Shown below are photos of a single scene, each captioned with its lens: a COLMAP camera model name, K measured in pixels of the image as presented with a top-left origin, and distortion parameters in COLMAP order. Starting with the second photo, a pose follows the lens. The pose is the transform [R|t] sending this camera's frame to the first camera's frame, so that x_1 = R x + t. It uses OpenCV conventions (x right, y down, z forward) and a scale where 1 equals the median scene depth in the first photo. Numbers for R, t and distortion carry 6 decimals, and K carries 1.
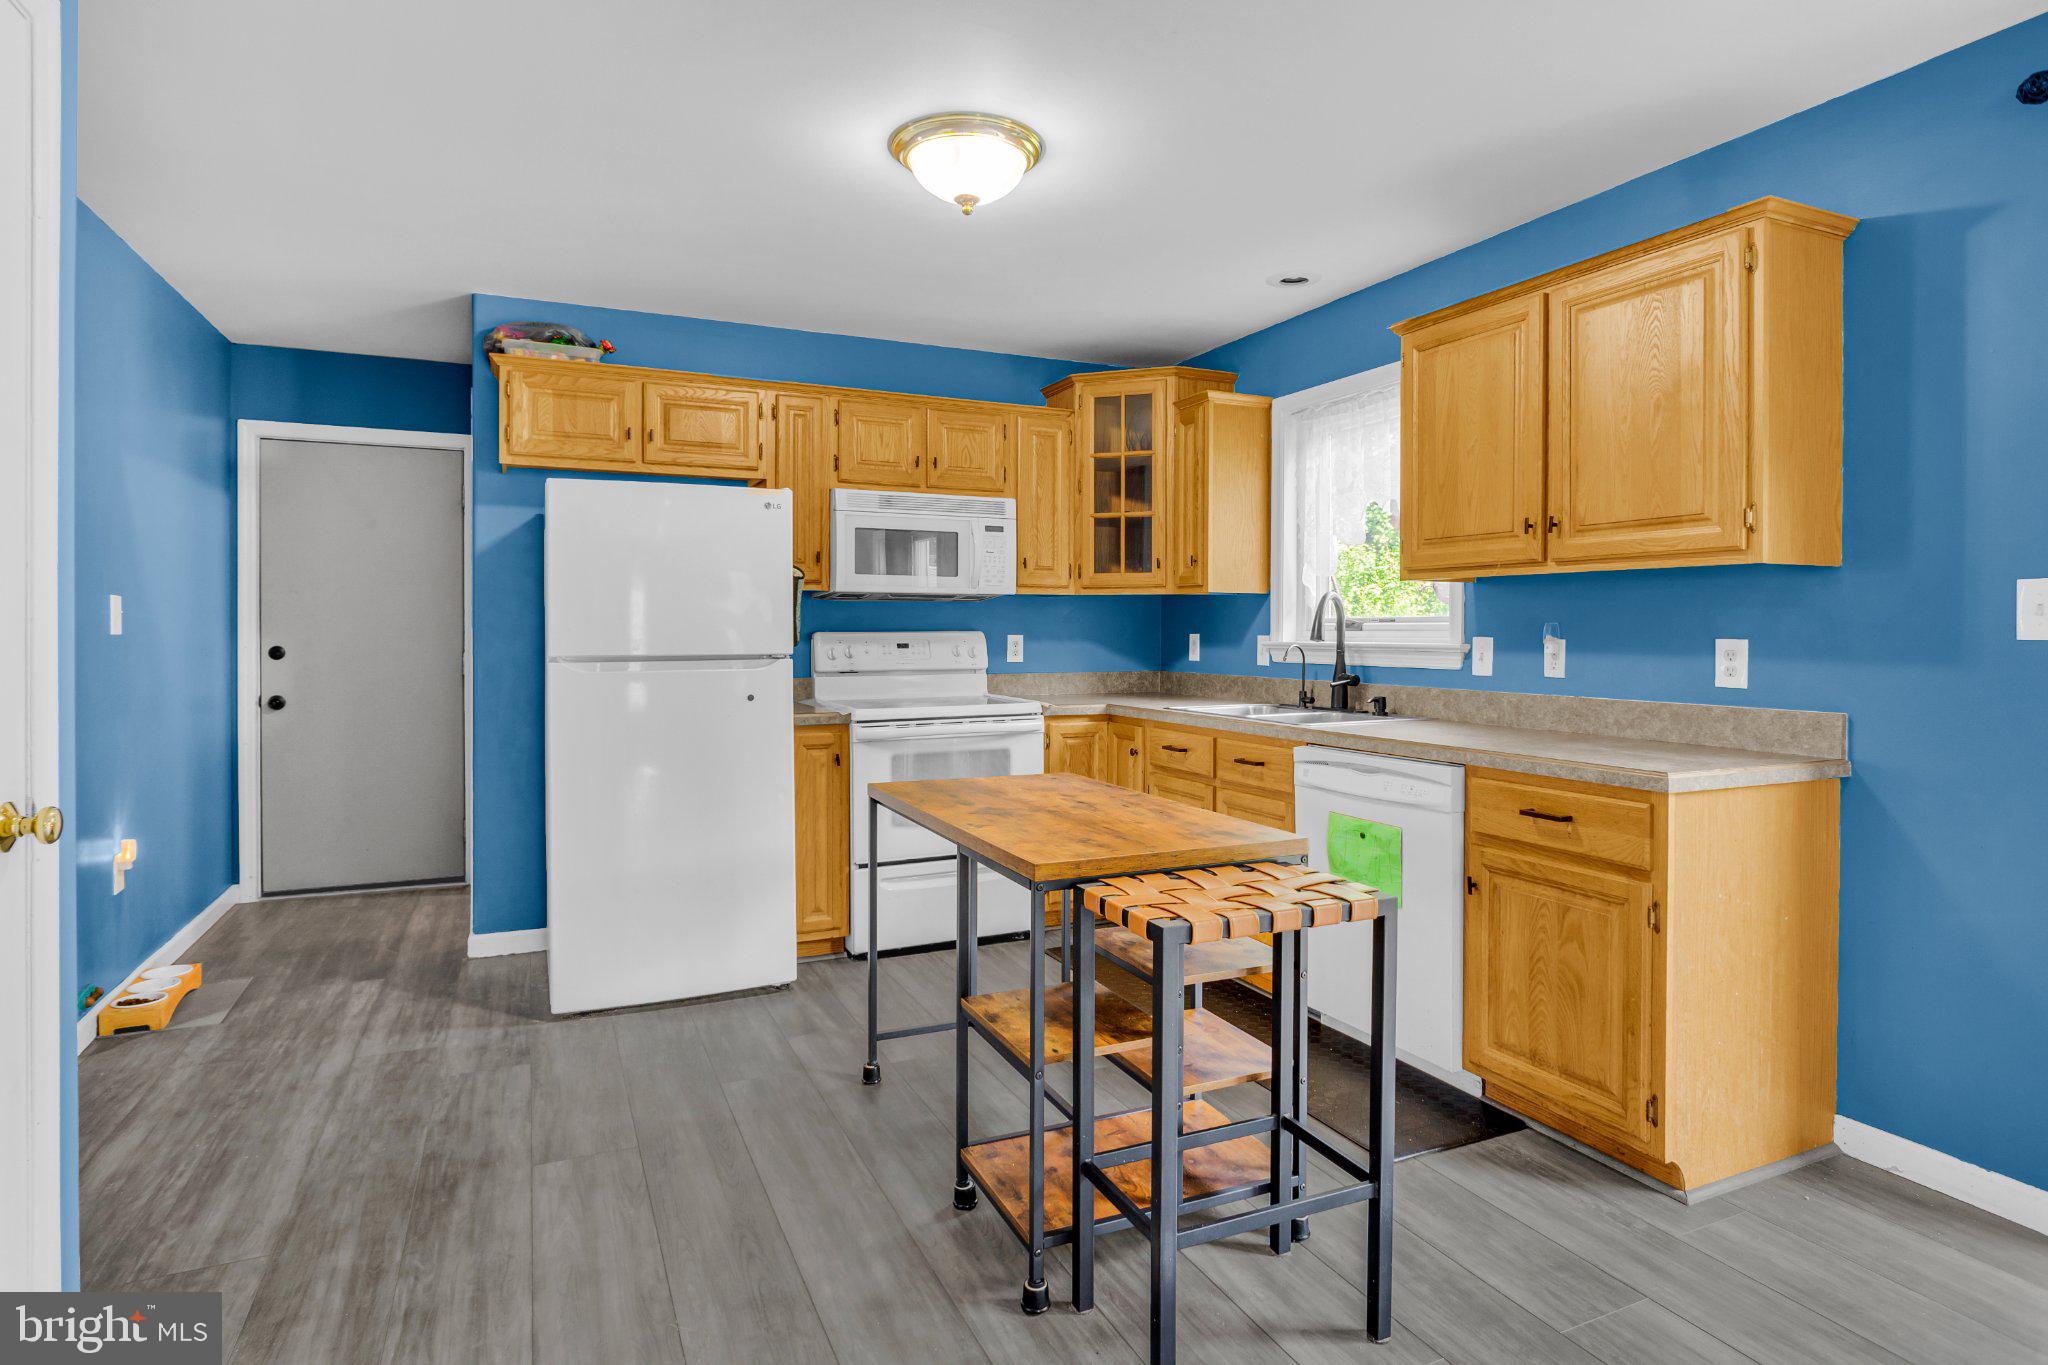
lens RADIAL K [[1090.7, 0, 1036.6], [0, 1090.7, 648.0], [0, 0, 1]] dist [-0.012818, 0.001459]
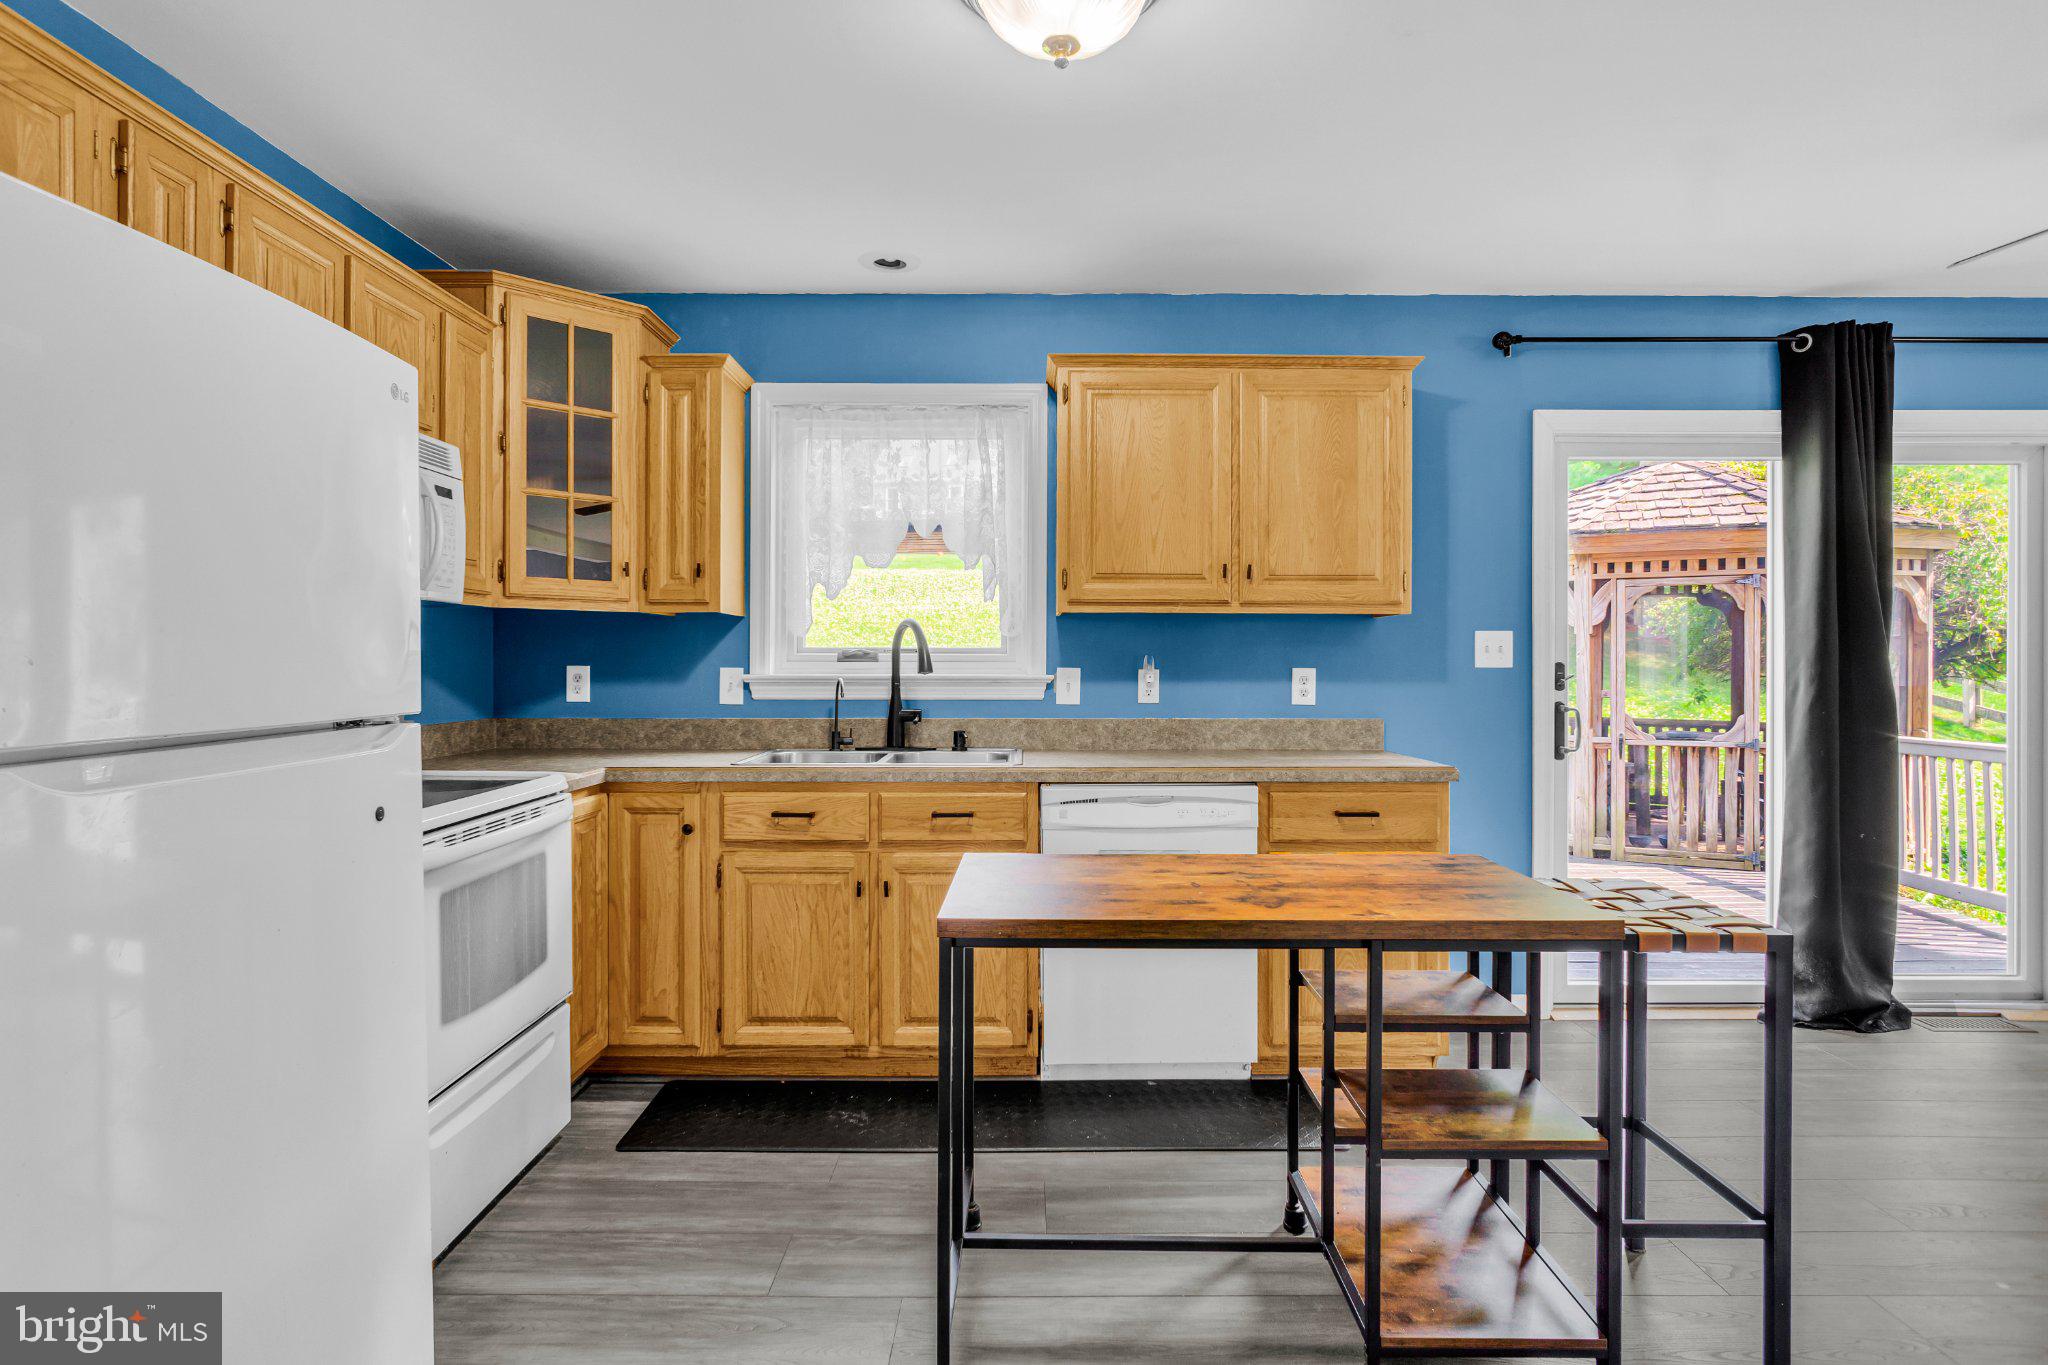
lens RADIAL K [[1090.7, 0, 1023.7], [0, 1090.7, 667.8], [0, 0, 1]] dist [-0.012818, 0.001459]
pose [[0.424887, -0.005223, 0.905231, -0.506722], [0.013880, 0.999903, -0.000745, -0.008923], [-0.905140, 0.012881, 0.424919, 0.522039]]
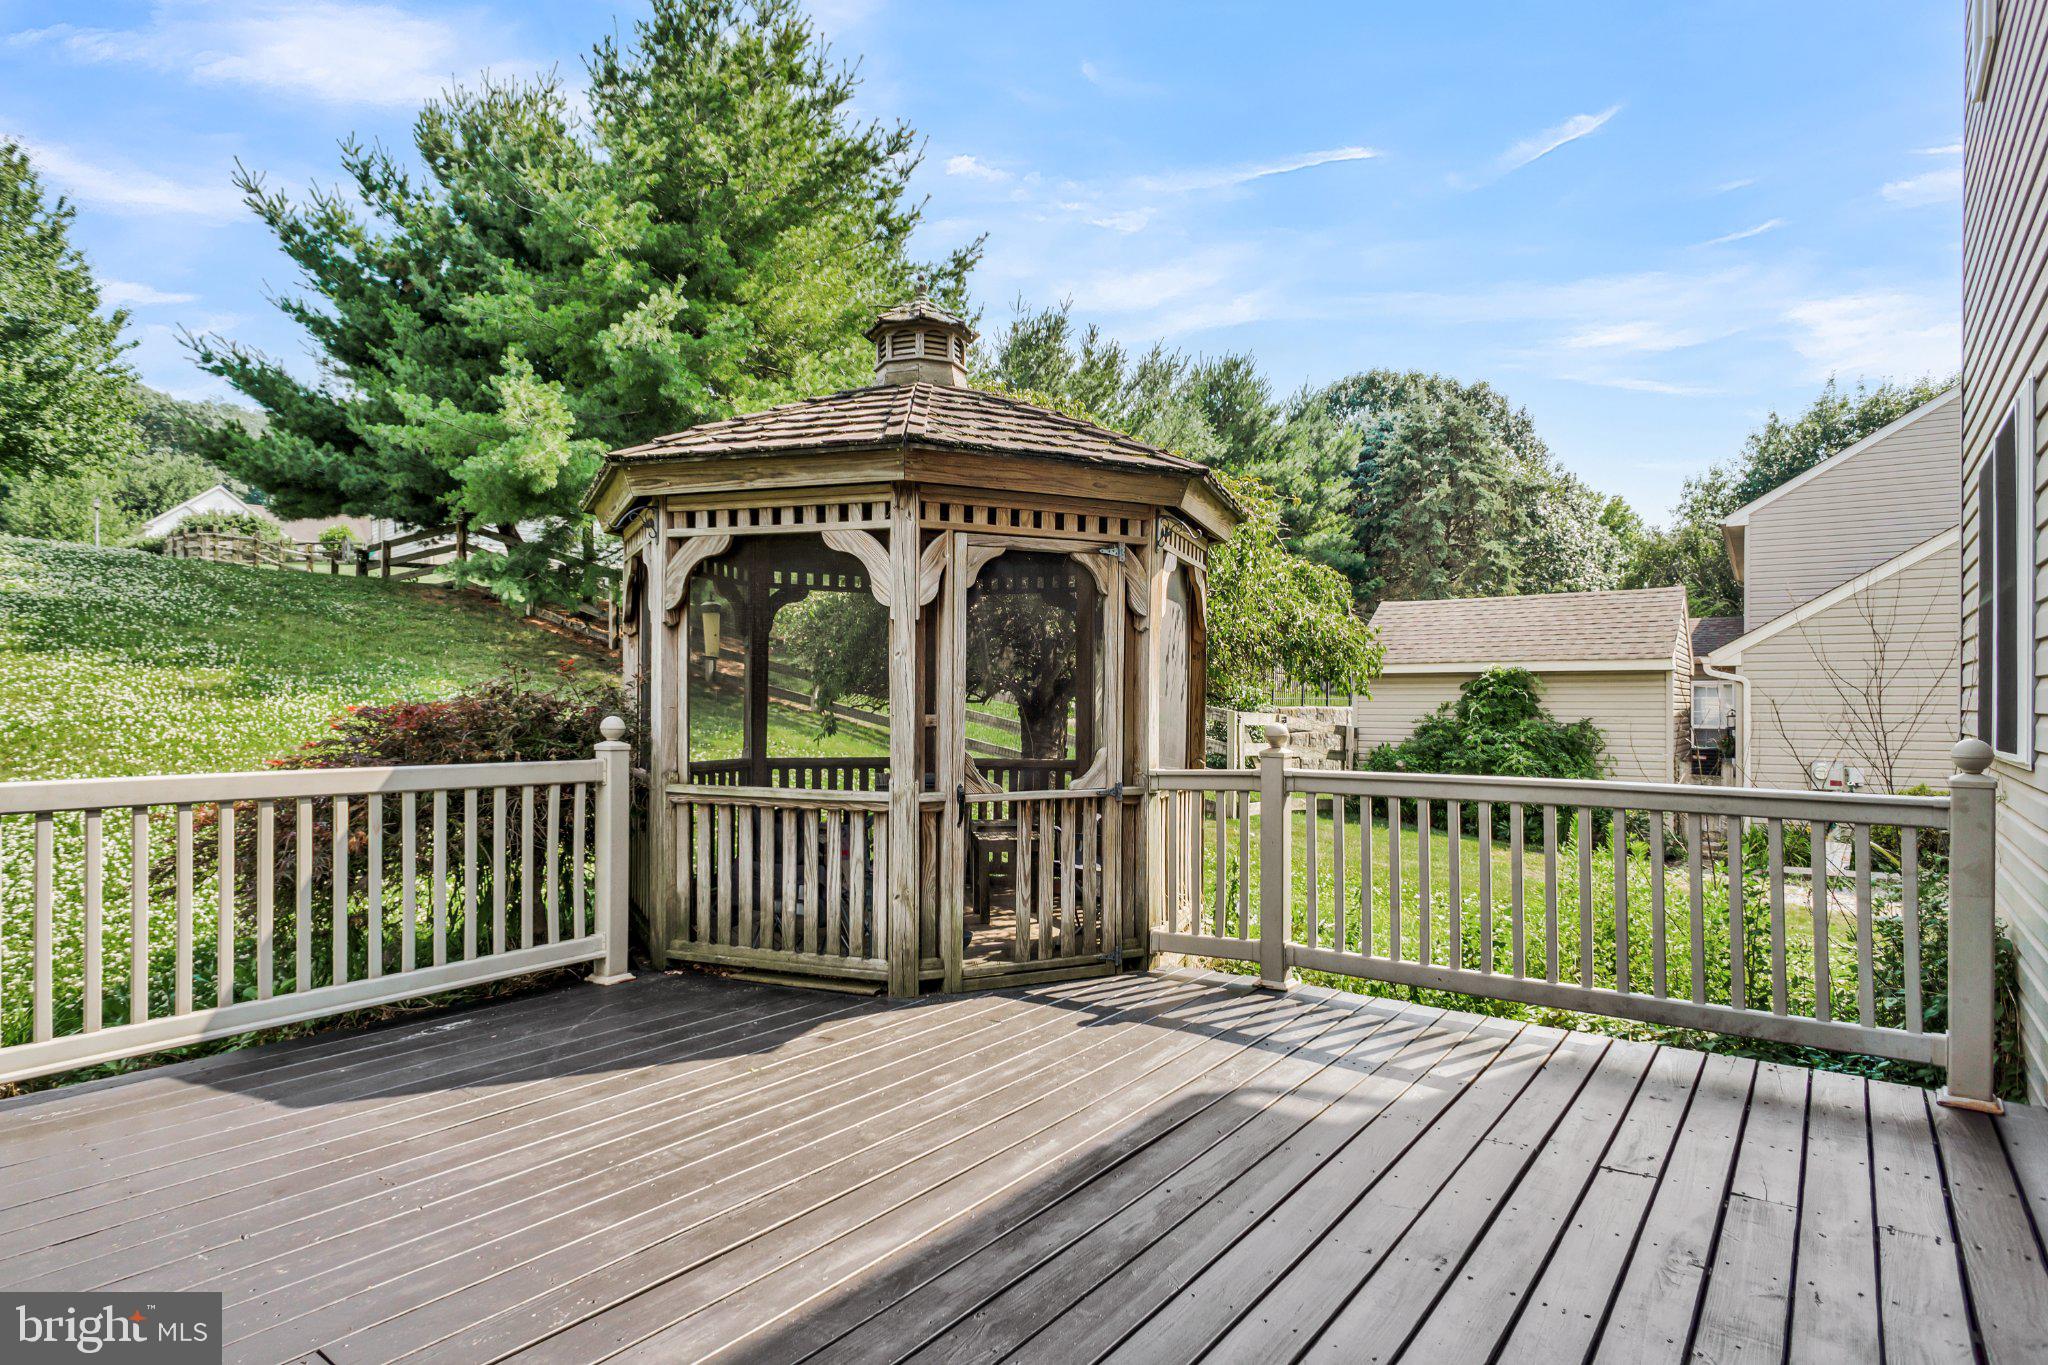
lens RADIAL K [[1118.1, 0, 1021.6], [0, 1118.1, 693.1], [0, 0, 1]] dist [-0.012867, 0.002064]
pose [[-0.478937, 0.008482, 0.877808, 0.525878], [0.010824, 0.999934, -0.003757, 0.025804], [-0.877783, 0.007702, -0.478997, 0.882221]]
